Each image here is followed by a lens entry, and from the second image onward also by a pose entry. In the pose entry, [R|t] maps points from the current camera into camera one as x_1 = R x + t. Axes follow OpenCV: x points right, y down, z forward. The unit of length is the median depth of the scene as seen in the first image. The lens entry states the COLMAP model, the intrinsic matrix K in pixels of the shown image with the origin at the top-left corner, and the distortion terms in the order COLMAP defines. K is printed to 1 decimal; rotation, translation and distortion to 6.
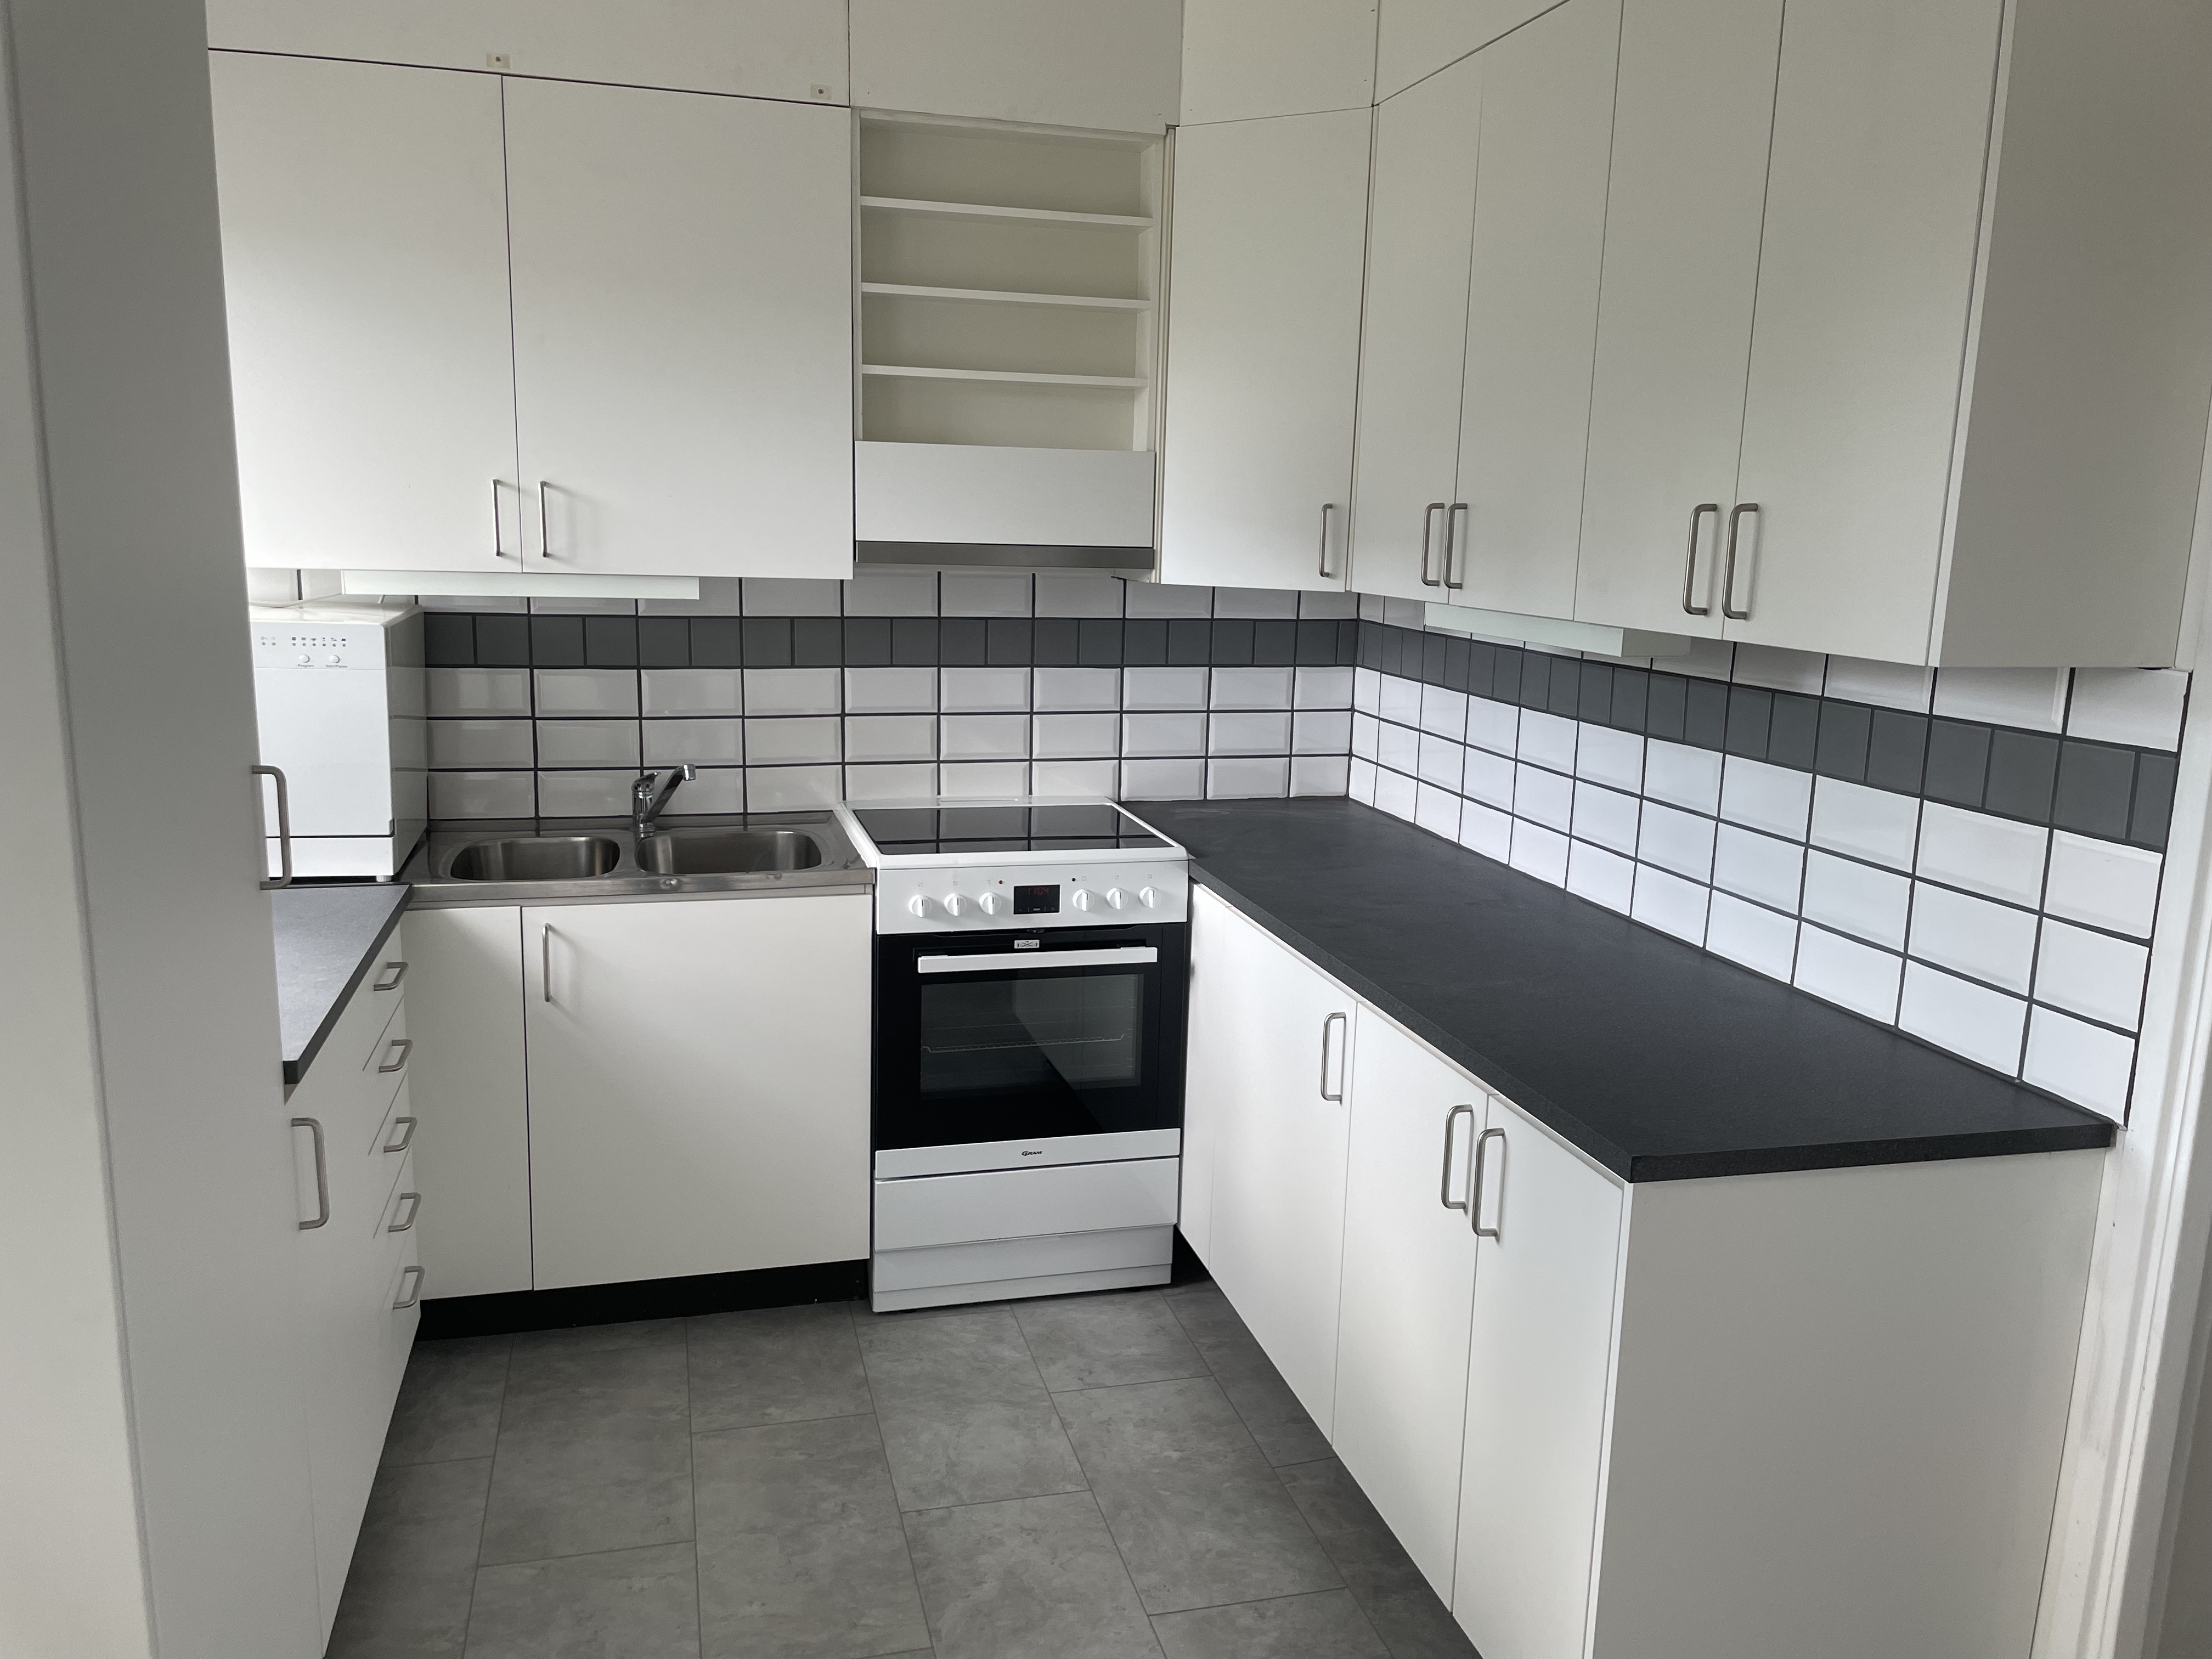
lens RADIAL K [[1683.0, 0, 1103.9], [0, 1683.0, 836.4], [0, 0, 1]] dist [0.049467, -0.049748]
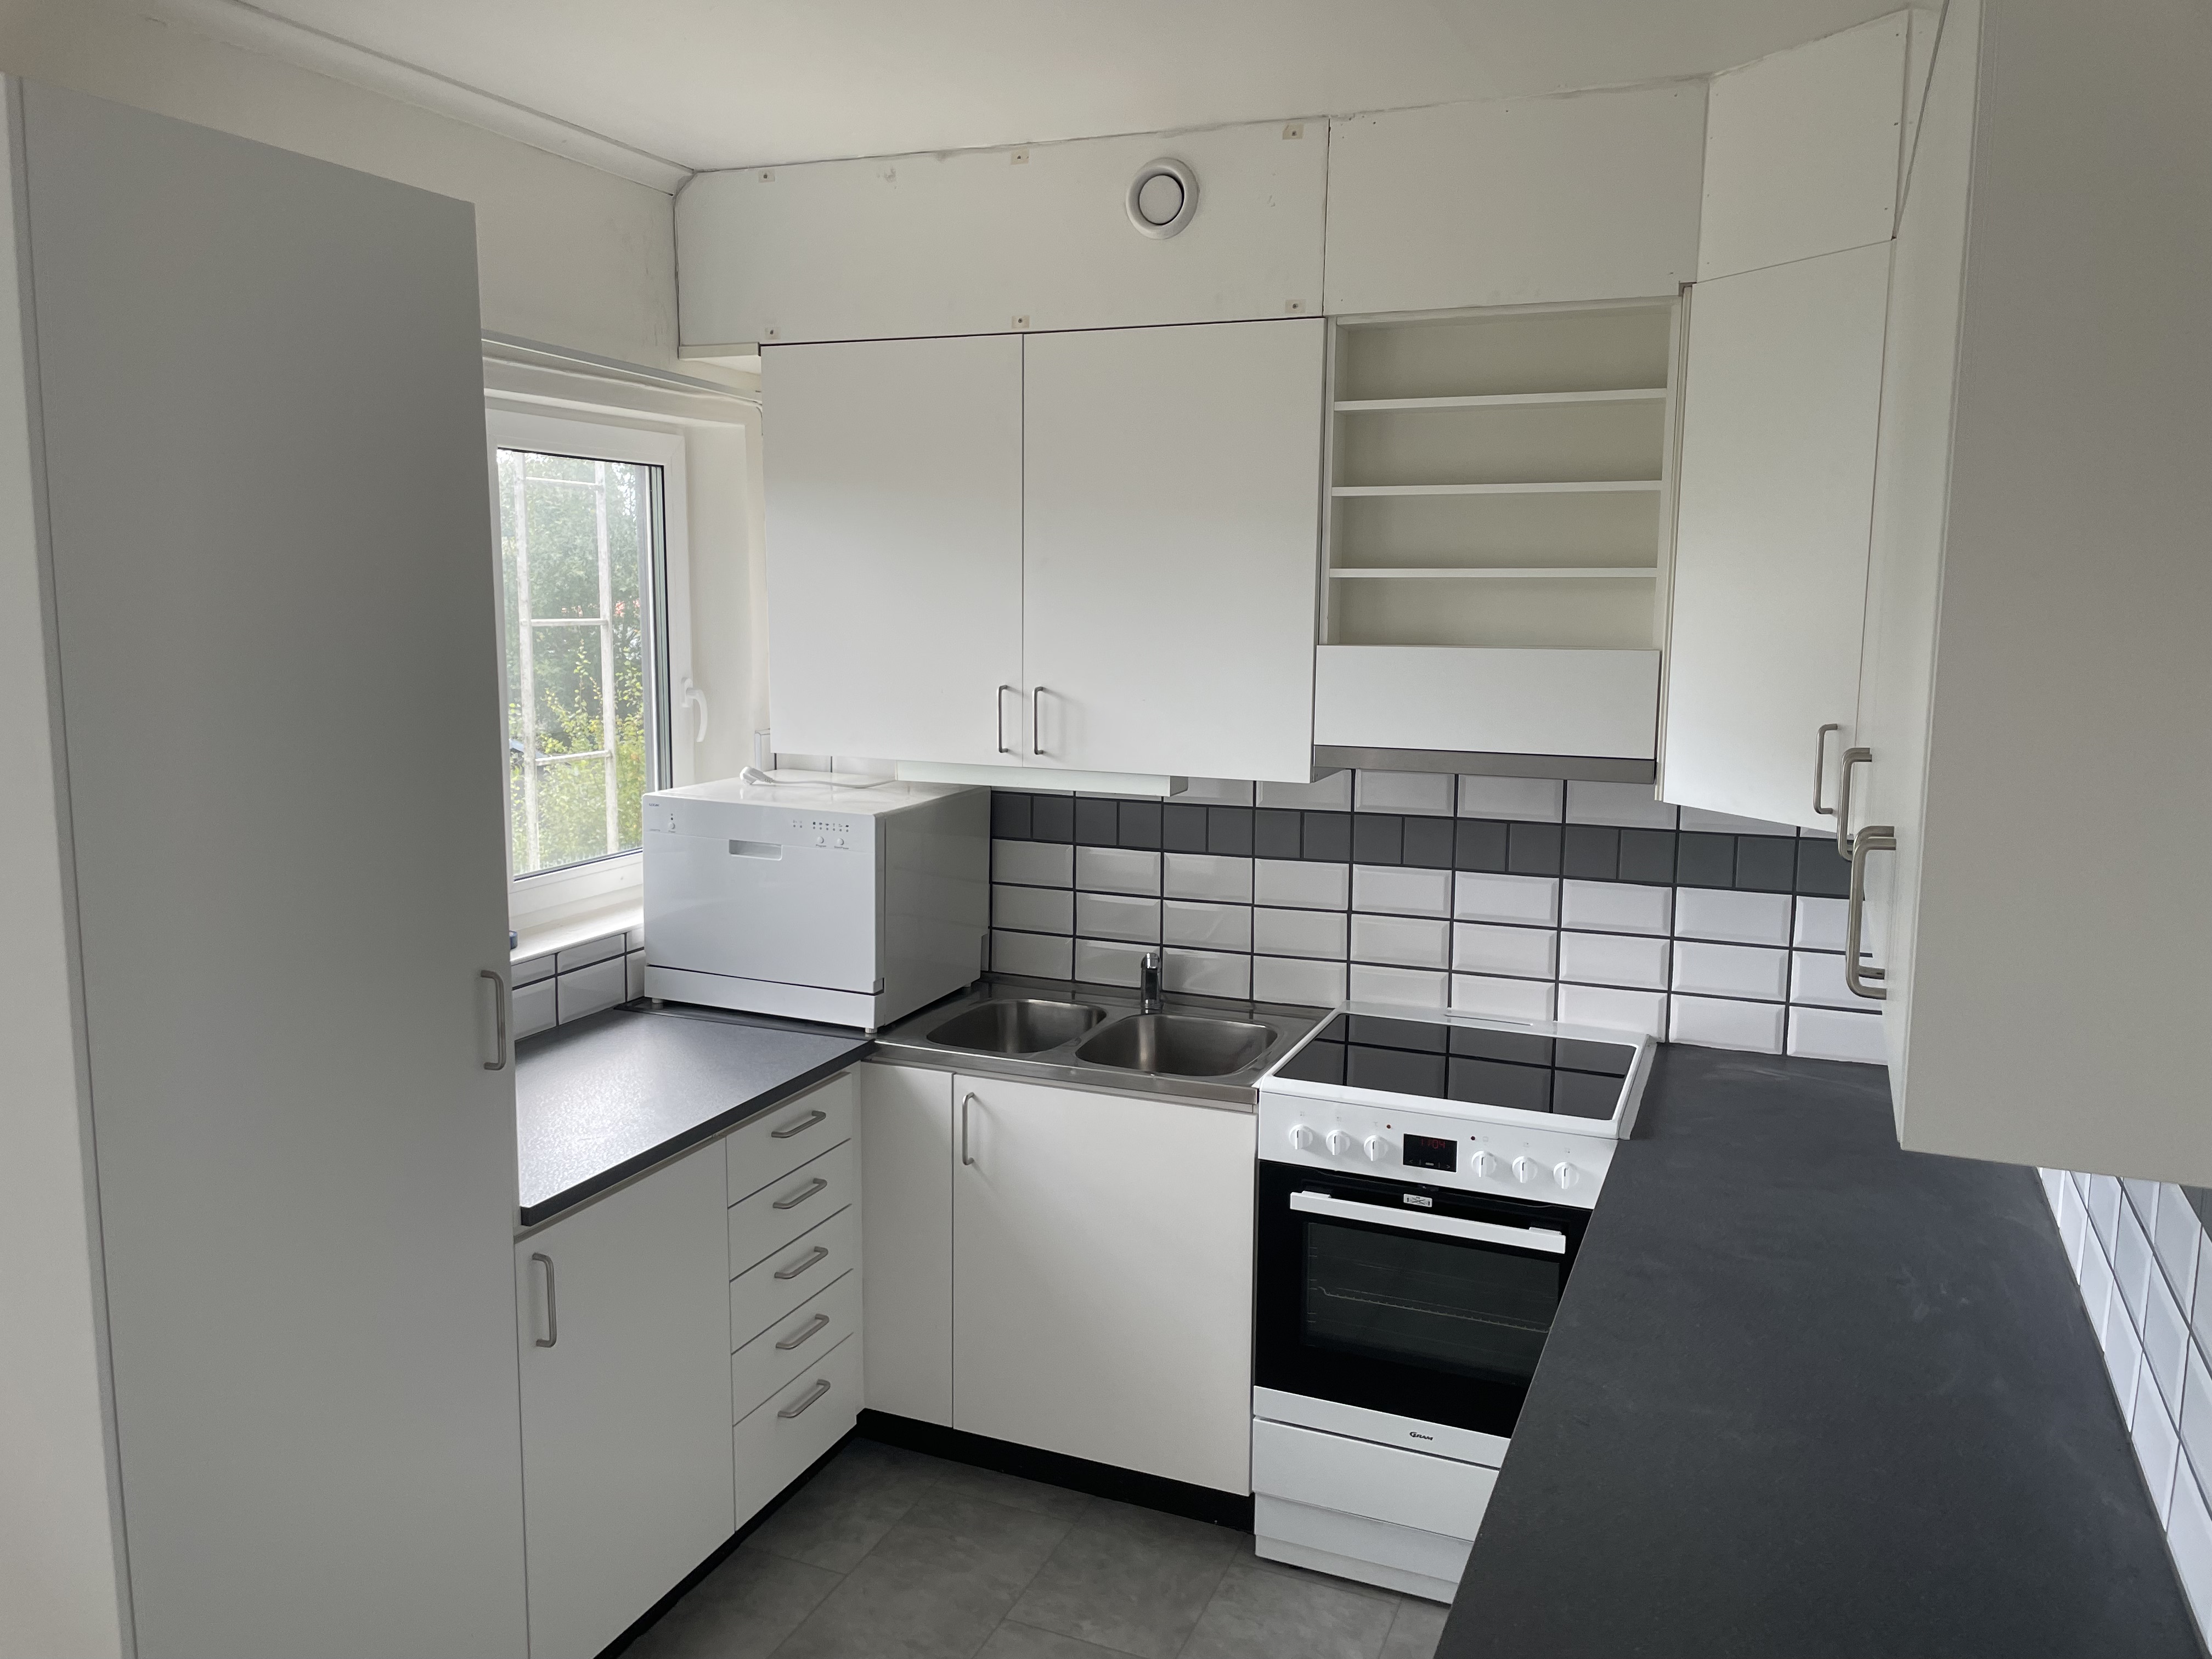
lens RADIAL K [[1683.0, 0, 1077.8], [0, 1683.0, 795.0], [0, 0, 1]] dist [0.049467, -0.049748]
pose [[0.783953, 0.060481, -0.617867, 0.355585], [-0.103086, 0.994109, -0.033486, -0.101909], [0.612202, 0.089945, 0.785569, 0.157816]]
